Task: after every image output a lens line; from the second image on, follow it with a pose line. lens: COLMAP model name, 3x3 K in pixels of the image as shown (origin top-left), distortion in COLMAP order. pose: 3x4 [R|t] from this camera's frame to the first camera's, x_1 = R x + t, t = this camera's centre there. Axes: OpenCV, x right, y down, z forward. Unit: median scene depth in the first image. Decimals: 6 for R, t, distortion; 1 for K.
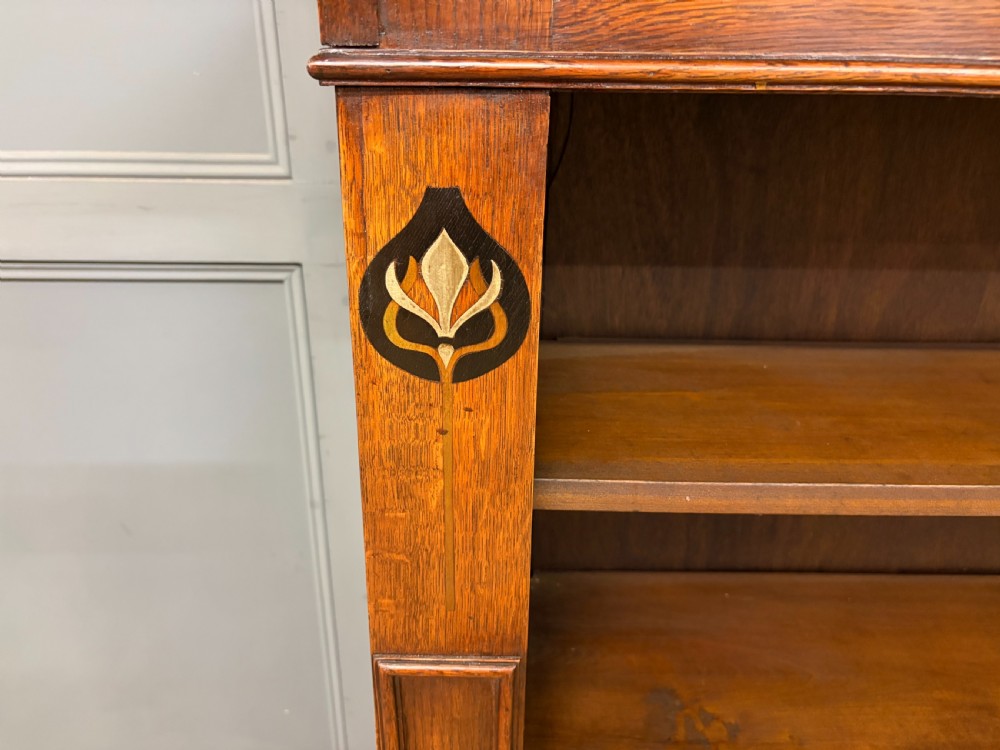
lens RADIAL K [[770.8, 0, 498.2], [0, 770.8, 377.5], [0, 0, 1]] dist [0.040835, -0.071786]
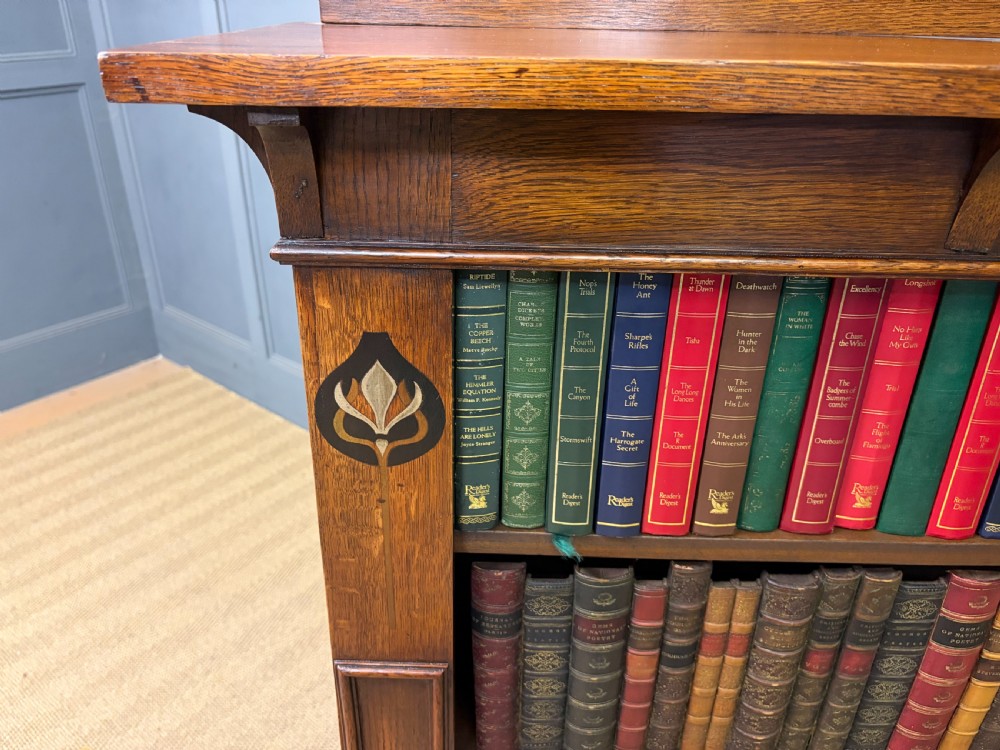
lens RADIAL K [[770.2, 0, 500.0], [0, 770.2, 375.0], [0, 0, 1]] dist [0.010624, -0.002644]
pose [[0.999953, 0.009564, -0.001467, 0.135466], [-0.009477, 0.998658, 0.050907, -0.222379], [0.001952, -0.050891, 0.998702, -0.308658]]
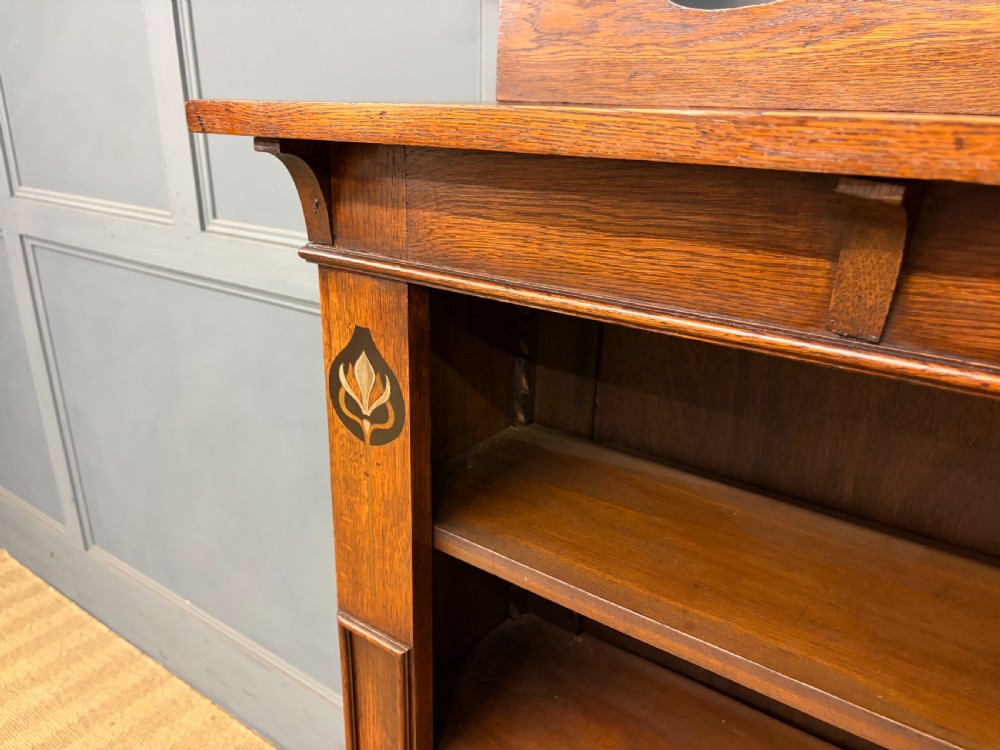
lens RADIAL K [[764.2, 0, 500.0], [0, 764.2, 375.0], [0, 0, 1]] dist [0.040983, -0.059877]
pose [[0.814592, 0.202337, -0.543598, 1.000071], [-0.241019, 0.970520, 0.000073, -0.199806], [0.527588, 0.130958, 0.839345, -0.194615]]
